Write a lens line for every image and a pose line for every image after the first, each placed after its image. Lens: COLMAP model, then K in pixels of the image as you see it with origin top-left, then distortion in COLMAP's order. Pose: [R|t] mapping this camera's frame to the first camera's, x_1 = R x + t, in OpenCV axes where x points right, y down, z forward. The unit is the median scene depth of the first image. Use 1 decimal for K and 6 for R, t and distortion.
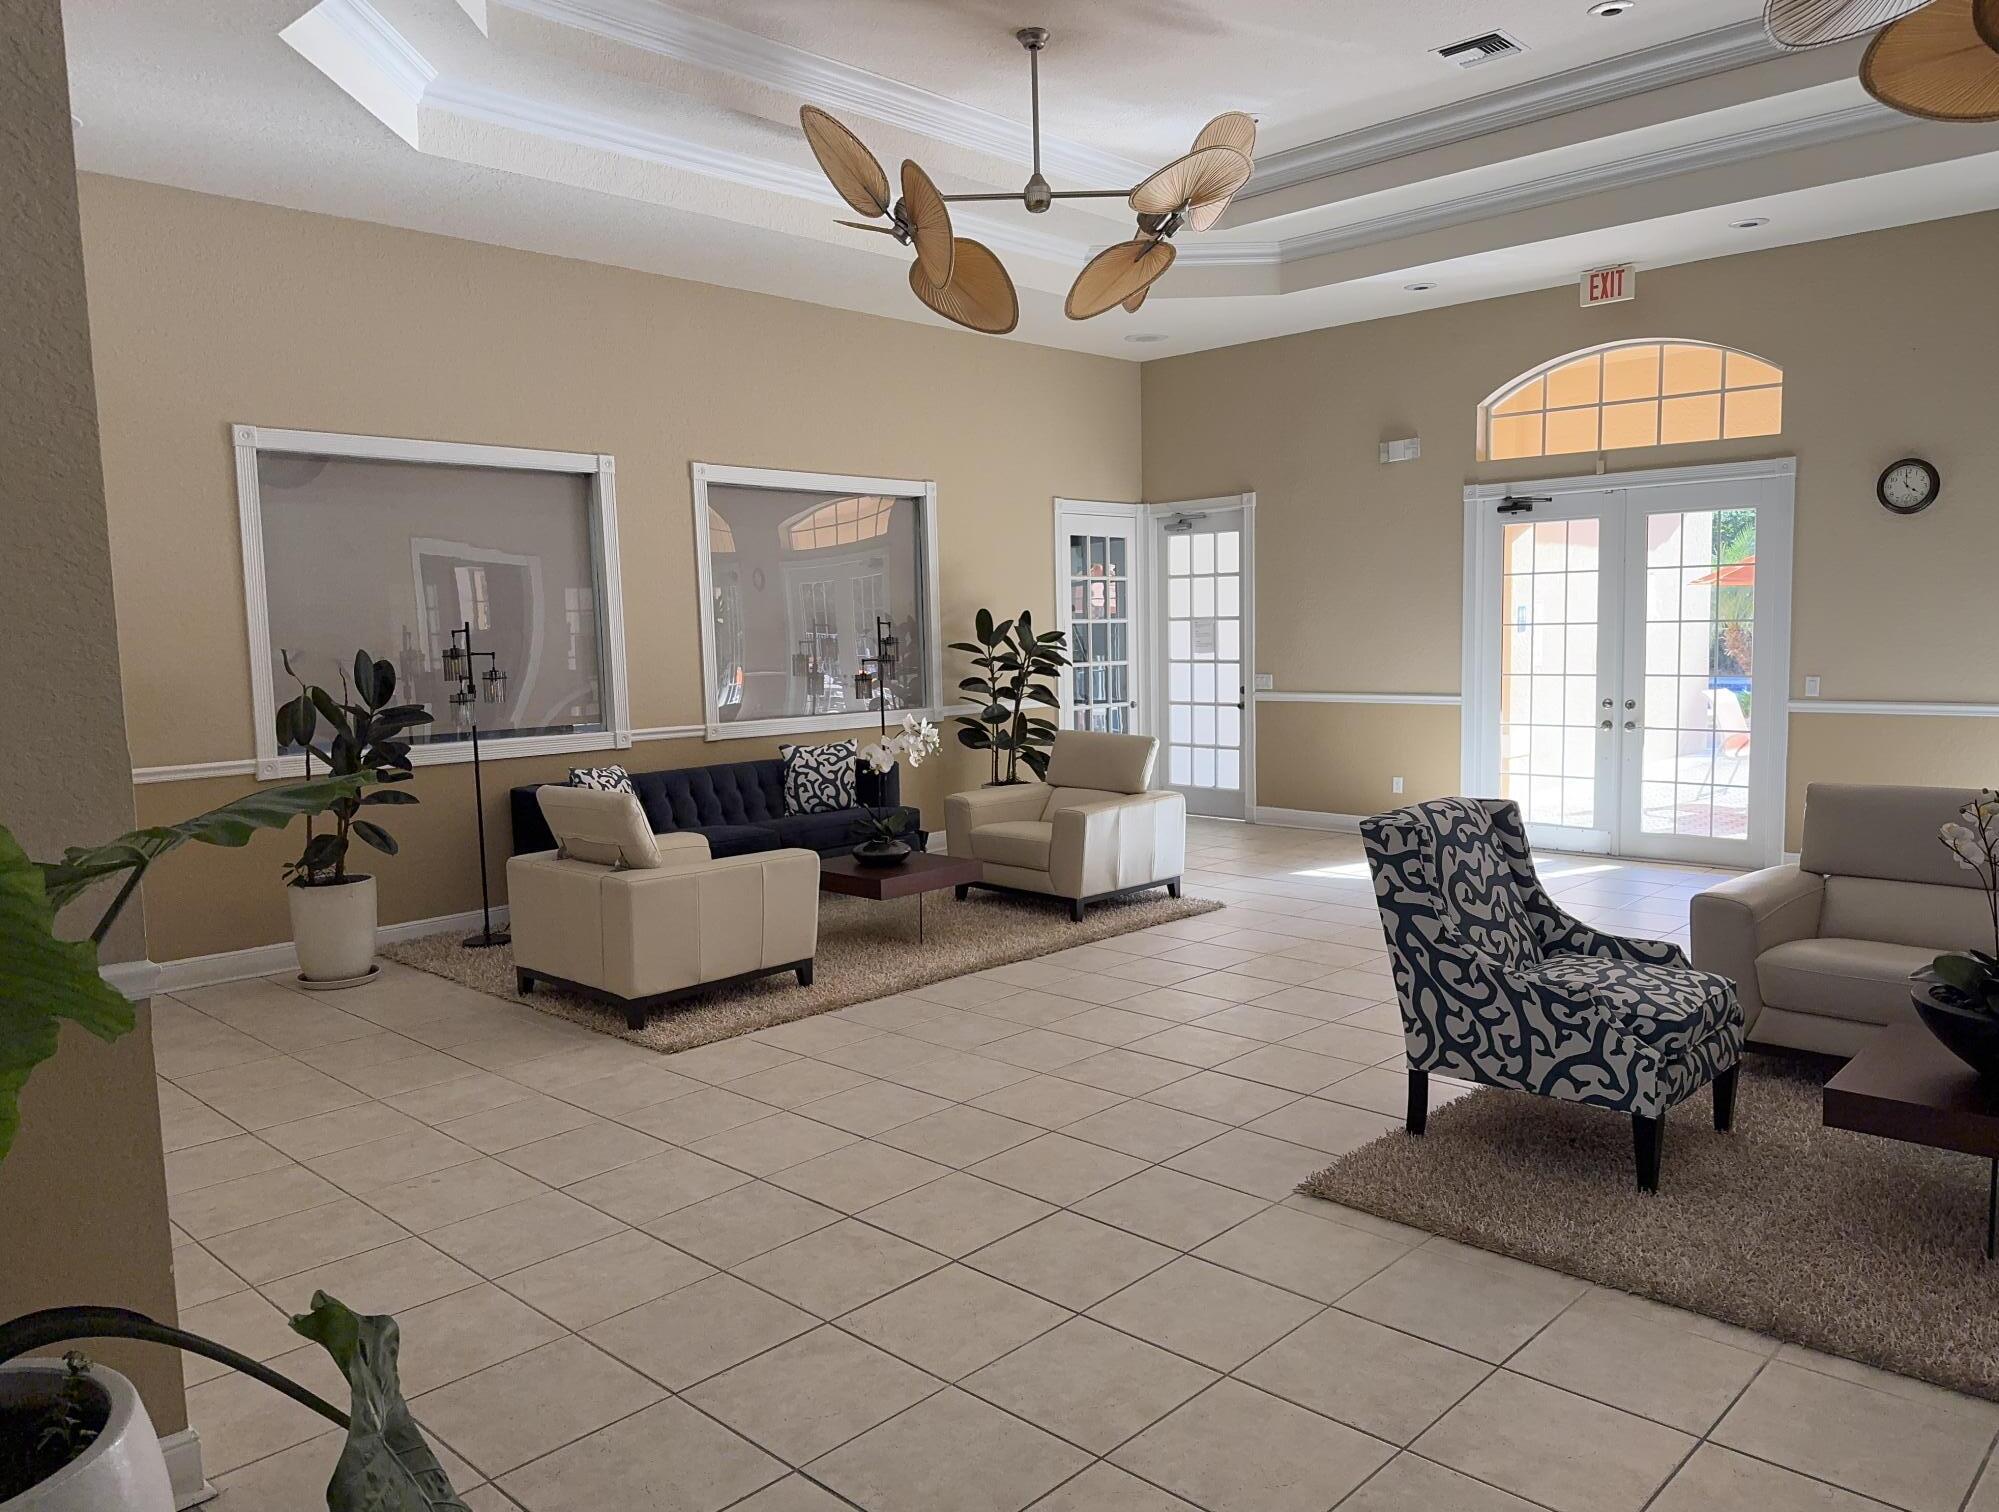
lens RADIAL K [[1449.5, 0, 999.5], [0, 1449.5, 756.0], [0, 0, 1]] dist [0.156967, -0.000755]
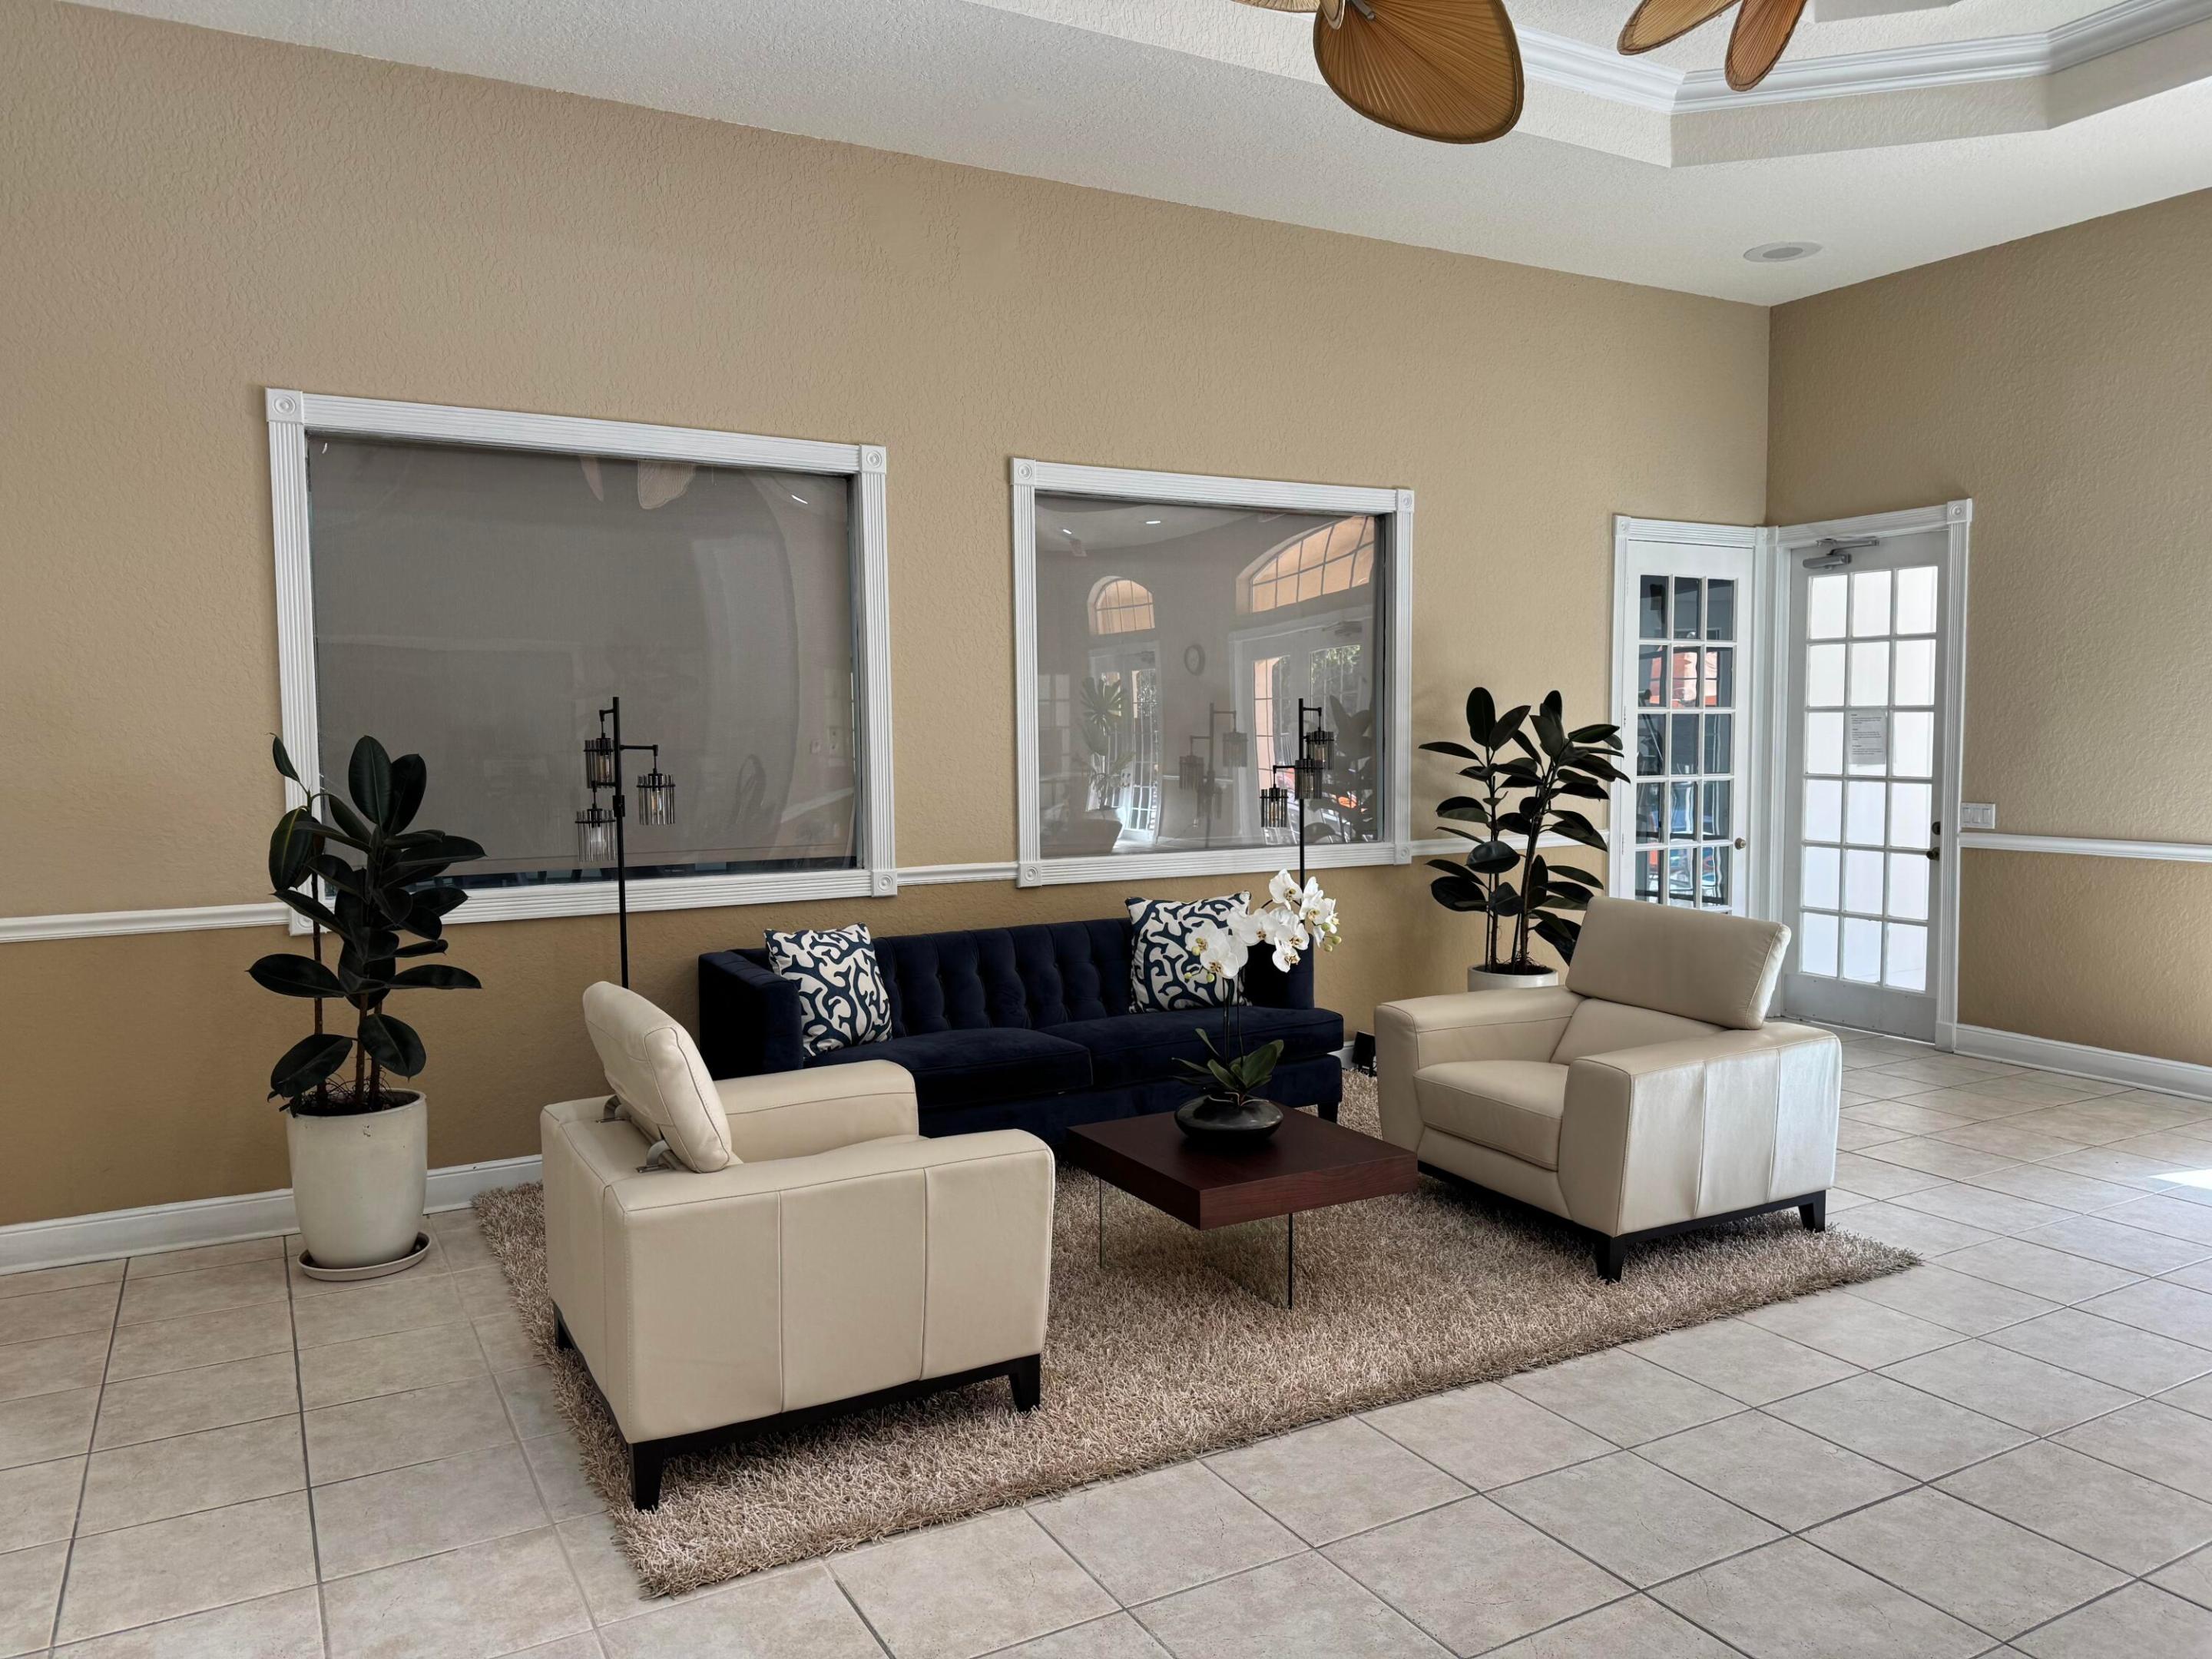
lens RADIAL K [[1543.2, 0, 1106.0], [0, 1543.2, 829.5], [0, 0, 1]] dist [0.176737, -0.312547]
pose [[0.957513, 0.033310, -0.286461, 0.028797], [-0.039578, 0.999087, -0.016115, -0.023341], [0.285663, 0.026768, 0.957956, 0.314454]]
